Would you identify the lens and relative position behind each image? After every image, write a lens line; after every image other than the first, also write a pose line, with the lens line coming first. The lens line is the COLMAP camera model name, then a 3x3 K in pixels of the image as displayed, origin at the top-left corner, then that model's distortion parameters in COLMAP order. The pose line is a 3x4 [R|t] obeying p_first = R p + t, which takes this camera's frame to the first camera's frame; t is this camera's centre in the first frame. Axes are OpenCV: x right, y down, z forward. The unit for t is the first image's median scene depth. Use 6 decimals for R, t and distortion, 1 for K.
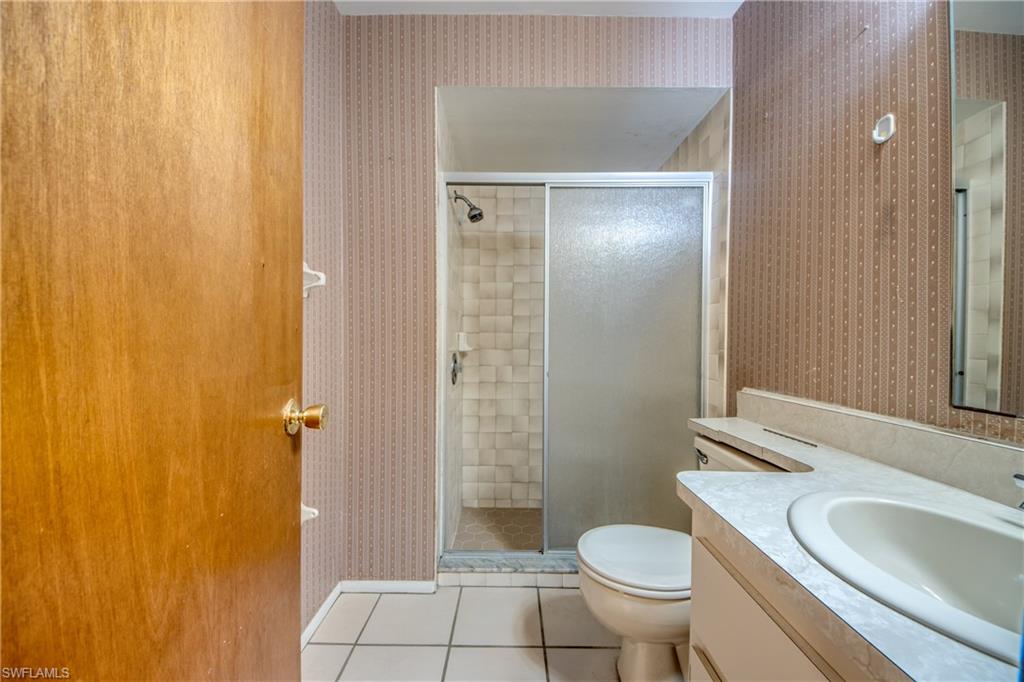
lens RADIAL K [[388.5, 0, 509.4], [0, 388.5, 312.2], [0, 0, 1]] dist [0.055901, -0.029223]
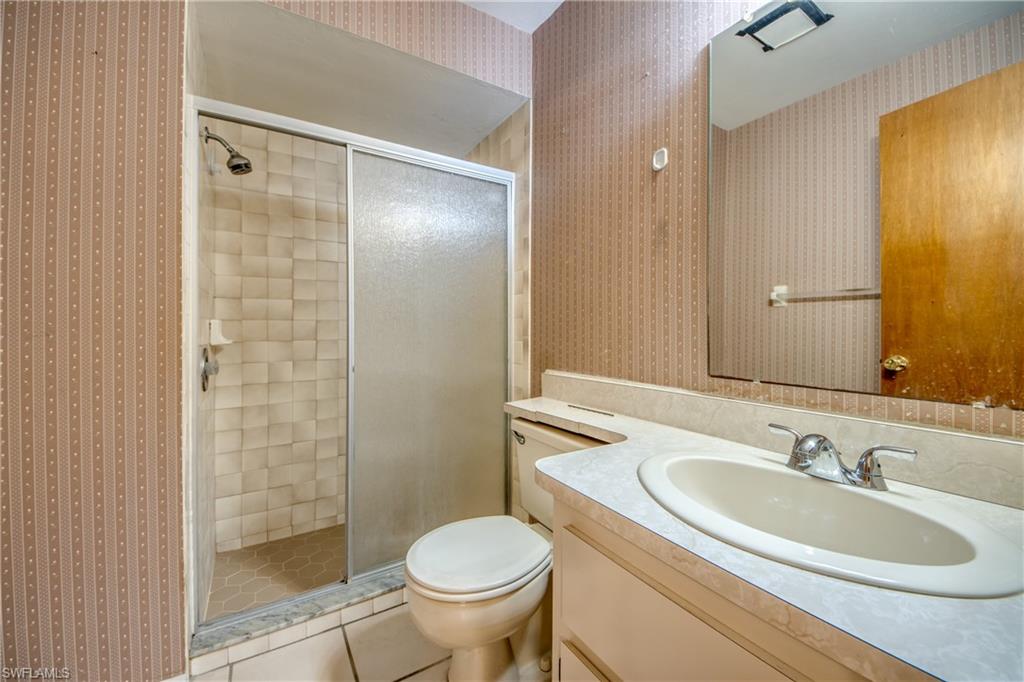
lens RADIAL K [[388.5, 0, 509.4], [0, 388.5, 312.2], [0, 0, 1]] dist [0.055901, -0.029223]
pose [[0.850559, 0.017681, 0.525582, -0.075622], [-0.031932, 0.999327, 0.018059, 0.010565], [-0.524909, -0.032143, 0.850551, 0.118124]]
